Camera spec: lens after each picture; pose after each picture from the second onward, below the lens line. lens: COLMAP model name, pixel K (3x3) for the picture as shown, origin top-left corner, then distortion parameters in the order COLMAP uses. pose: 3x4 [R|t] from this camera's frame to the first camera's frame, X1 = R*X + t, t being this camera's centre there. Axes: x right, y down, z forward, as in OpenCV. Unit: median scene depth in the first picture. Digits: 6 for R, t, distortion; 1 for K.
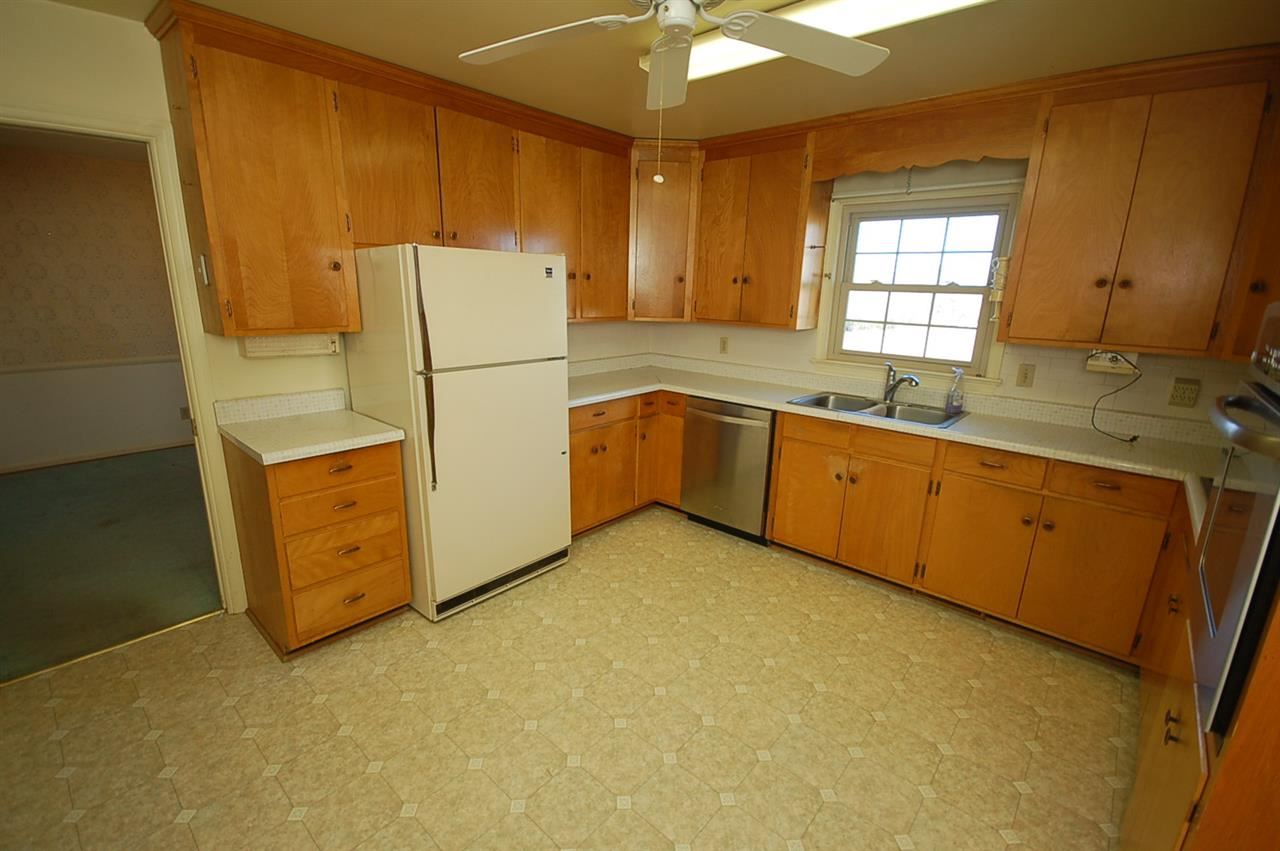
lens RADIAL K [[567.6, 0, 640.0], [0, 567.6, 425.5], [0, 0, 1]] dist [-0.000522, -0.000166]
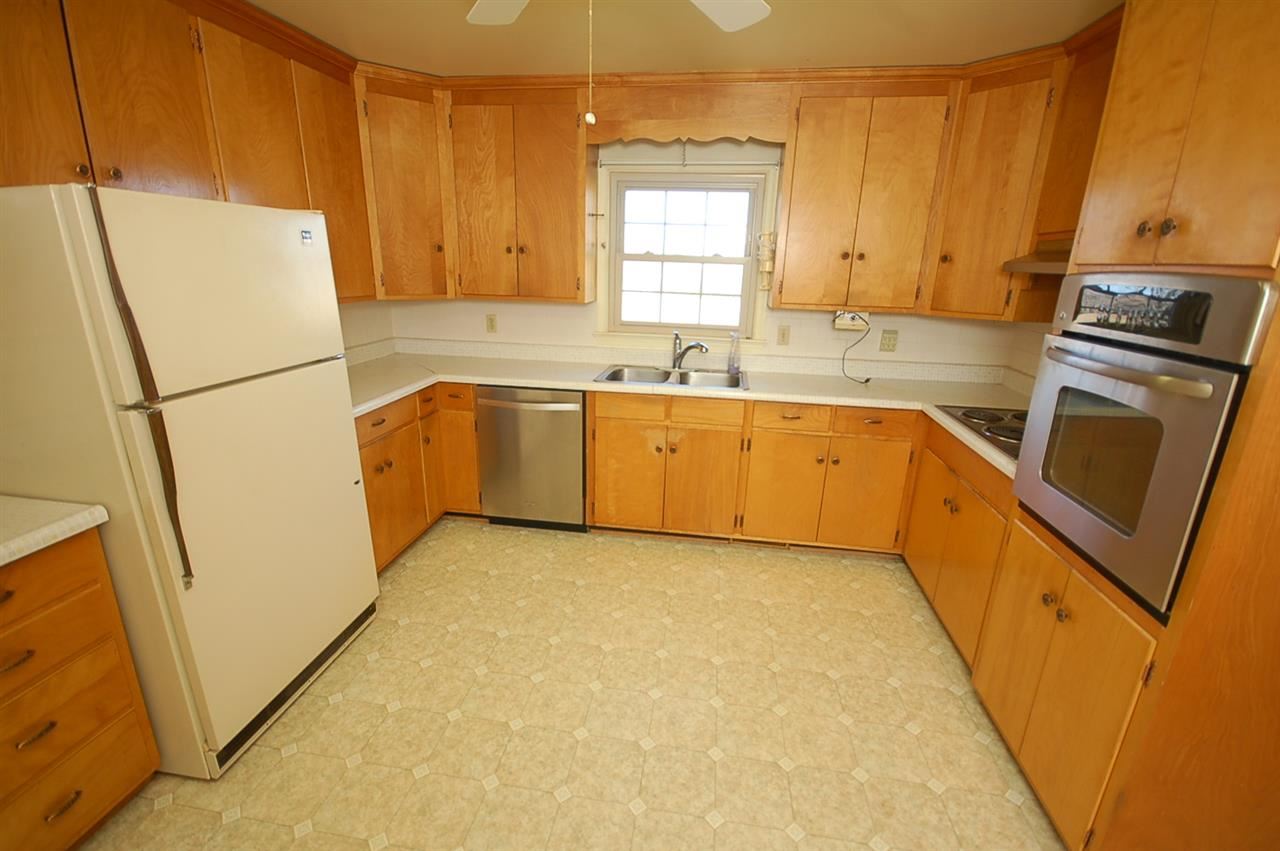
lens RADIAL K [[564.4, 0, 640.0], [0, 564.4, 425.5], [0, 0, 1]] dist [0.007337, -0.009848]
pose [[0.839229, -0.153929, 0.521537, -0.181959], [0.124594, 0.988015, 0.091118, -0.043589], [-0.529312, -0.011488, 0.848349, 0.156003]]
